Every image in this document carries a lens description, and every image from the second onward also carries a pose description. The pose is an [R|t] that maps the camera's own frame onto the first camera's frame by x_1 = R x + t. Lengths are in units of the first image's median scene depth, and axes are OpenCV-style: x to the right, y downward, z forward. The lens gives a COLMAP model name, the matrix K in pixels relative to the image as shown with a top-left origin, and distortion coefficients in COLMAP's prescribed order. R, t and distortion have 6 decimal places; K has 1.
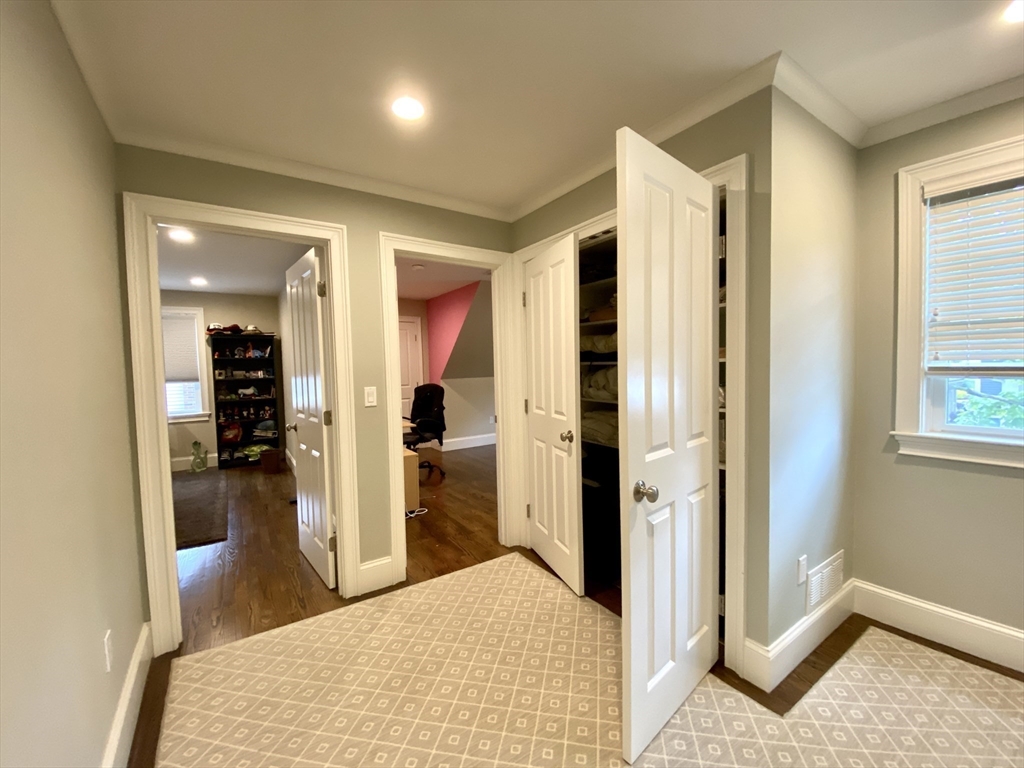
lens RADIAL K [[413.0, 0, 507.1], [0, 413.0, 384.6], [0, 0, 1]] dist [0.035062, -0.026416]
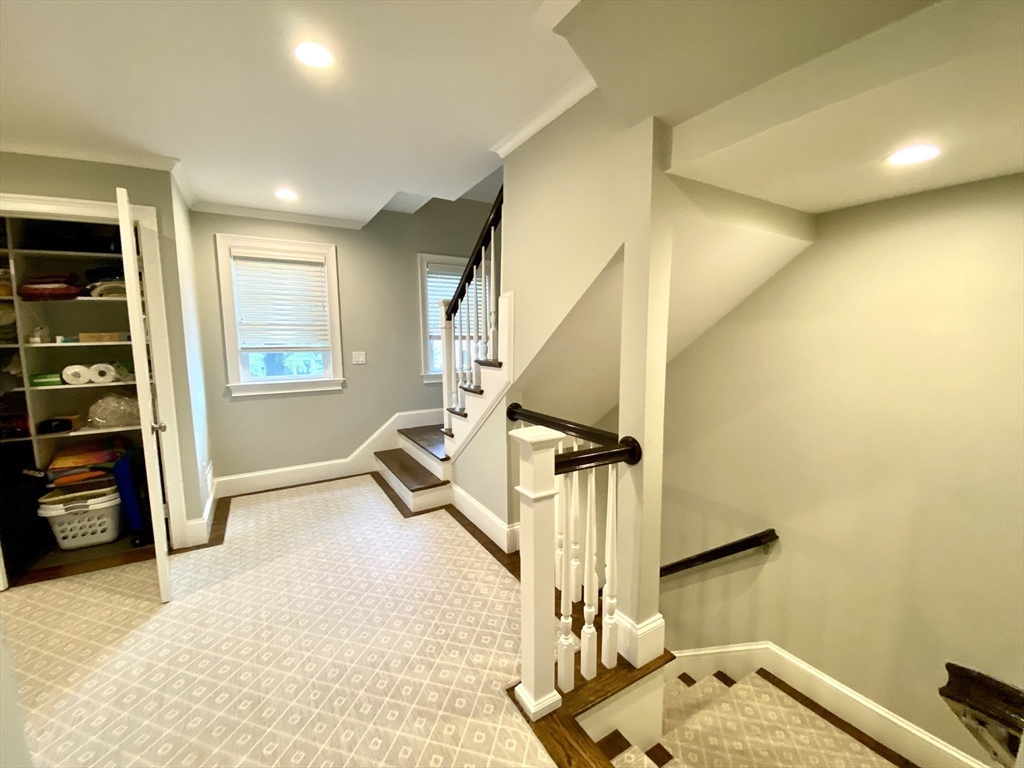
lens RADIAL K [[413.0, 0, 507.1], [0, 413.0, 384.6], [0, 0, 1]] dist [0.035062, -0.026416]
pose [[0.054022, -0.094807, 0.994029, -0.774702], [0.055417, 0.994233, 0.091815, 0.017428], [-0.997001, 0.050126, 0.058965, -0.279192]]
